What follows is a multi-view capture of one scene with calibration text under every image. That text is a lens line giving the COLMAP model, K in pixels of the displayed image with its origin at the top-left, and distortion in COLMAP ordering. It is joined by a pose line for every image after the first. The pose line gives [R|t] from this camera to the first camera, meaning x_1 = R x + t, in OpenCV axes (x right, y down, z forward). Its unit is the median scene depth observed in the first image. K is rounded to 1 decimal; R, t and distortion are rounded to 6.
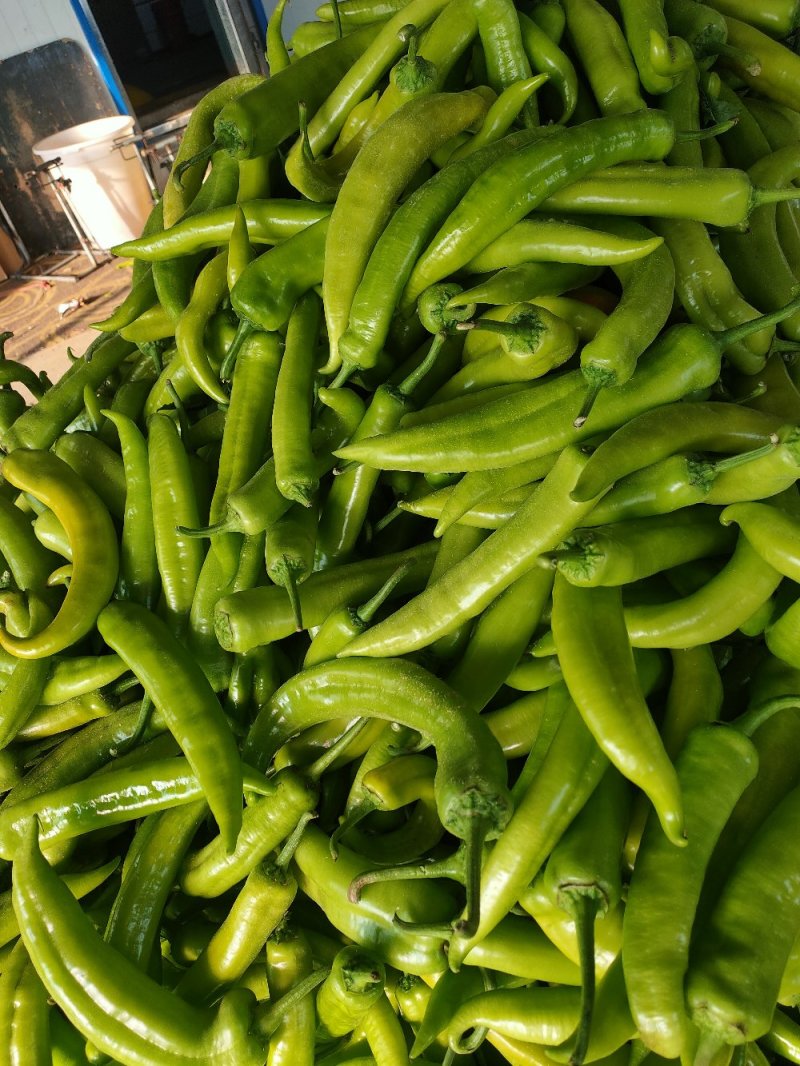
lens RADIAL K [[435.8, 0, 403.6], [0, 435.8, 551.7], [0, 0, 1]] dist [0.001064, -0.005221]
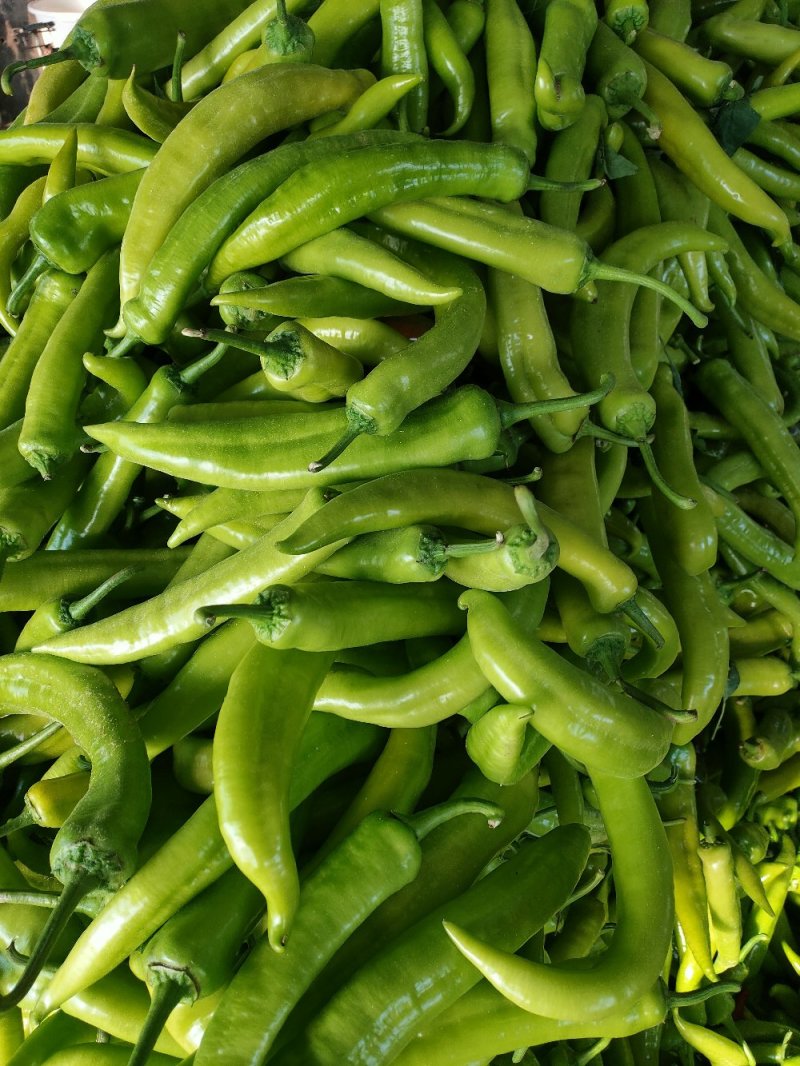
lens RADIAL K [[430.1, 0, 396.6], [0, 430.1, 521.0], [0, 0, 1]] dist [0.002118, -0.005481]
pose [[0.971560, 0.228904, 0.060607, 0.463046], [-0.230166, 0.973041, 0.014639, -0.206021], [-0.055622, -0.028172, 0.998054, 0.083528]]
